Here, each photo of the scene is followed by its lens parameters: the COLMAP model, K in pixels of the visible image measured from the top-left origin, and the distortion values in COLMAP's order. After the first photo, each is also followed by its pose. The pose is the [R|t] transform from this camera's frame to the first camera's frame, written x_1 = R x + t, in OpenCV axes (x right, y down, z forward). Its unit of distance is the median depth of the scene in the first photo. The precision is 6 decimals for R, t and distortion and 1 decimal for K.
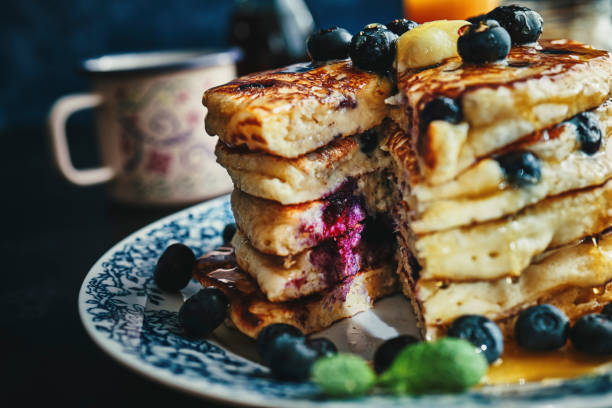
lens RADIAL K [[912.1, 0, 307.6], [0, 912.1, 204.5], [0, 0, 1]] dist [0.051771, 0.038941]
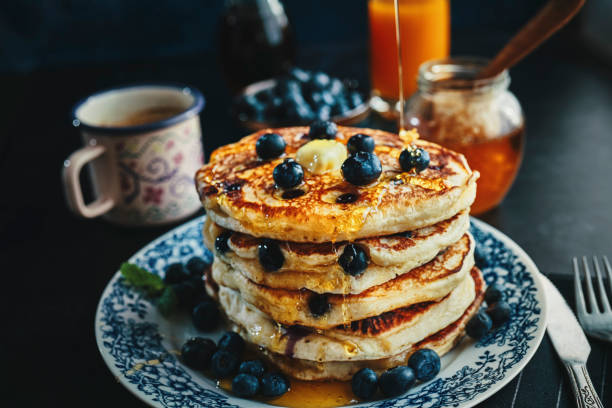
lens RADIAL K [[888.2, 0, 298.2], [0, 888.2, 203.7], [0, 0, 1]] dist [0.030737, 0.025079]
pose [[0.995150, 0.070943, -0.068141, 0.232825], [-0.055244, 0.976232, 0.209569, -0.491799], [0.081389, -0.204788, 0.975417, -0.574162]]
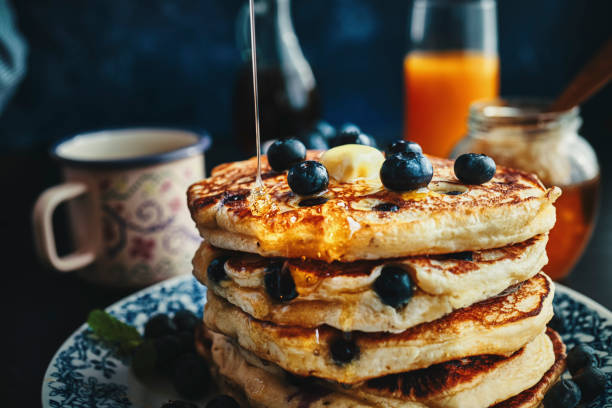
lens RADIAL K [[897.3, 0, 297.4], [0, 897.3, 206.3], [0, 0, 1]] dist [0.043562, 0.025062]
pose [[0.990163, 0.090871, -0.106393, 0.221377], [-0.086540, 0.995247, 0.044653, -0.222000], [0.109945, -0.035007, 0.993321, -0.221361]]
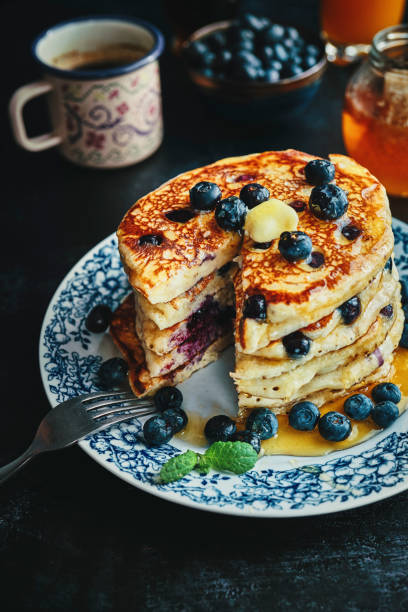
lens RADIAL K [[897.3, 0, 202.6], [0, 897.3, 312.4], [0, 0, 1]] dist [0.043562, 0.025062]
pose [[0.995122, 0.091257, -0.037469, 0.103662], [-0.063108, 0.880823, 0.469220, -0.774805], [0.075823, -0.464567, 0.882286, -0.398972]]
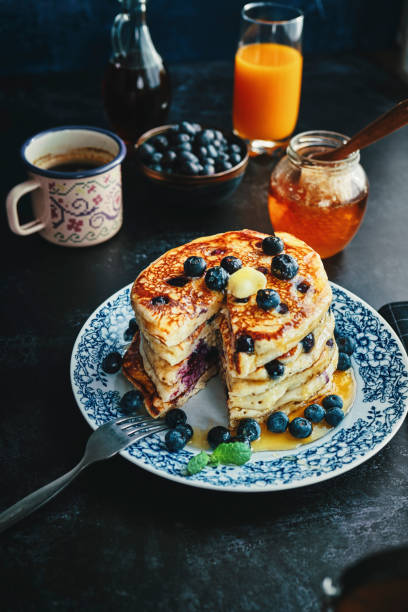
lens RADIAL K [[897.3, 0, 202.6], [0, 897.3, 312.4], [0, 0, 1]] dist [0.043562, 0.025062]
pose [[0.992628, 0.035306, 0.115946, -0.206932], [-0.078957, 0.914158, 0.397595, -0.979103], [-0.091955, -0.403818, 0.910206, -0.936107]]
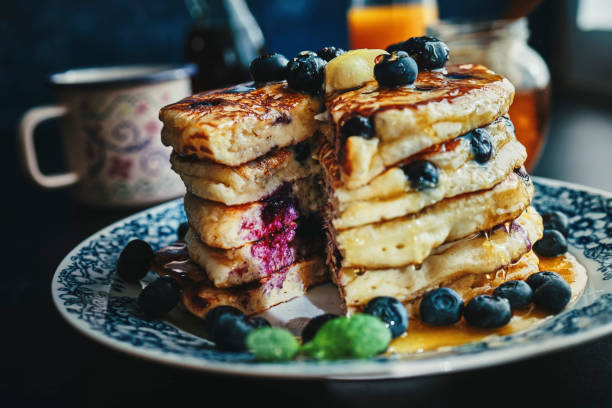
lens RADIAL K [[904.7, 0, 311.1], [0, 904.7, 203.0], [0, 0, 1]] dist [0.053489, 0.013432]
pose [[0.998899, -0.001327, 0.046894, 0.026275], [0.001511, 0.999991, -0.003883, 0.001629], [-0.046888, 0.003950, 0.998892, -0.175492]]
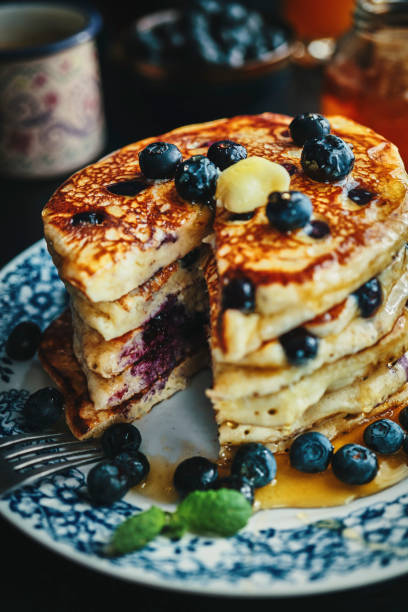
lens RADIAL K [[910.4, 0, 201.2], [0, 910.4, 320.4], [0, 0, 1]] dist [0.045892, 0.077950]
pose [[0.999010, 0.044213, 0.004987, 0.086299], [-0.042751, 0.922783, 0.382940, -0.470344], [0.012329, -0.382774, 0.923760, -0.076212]]
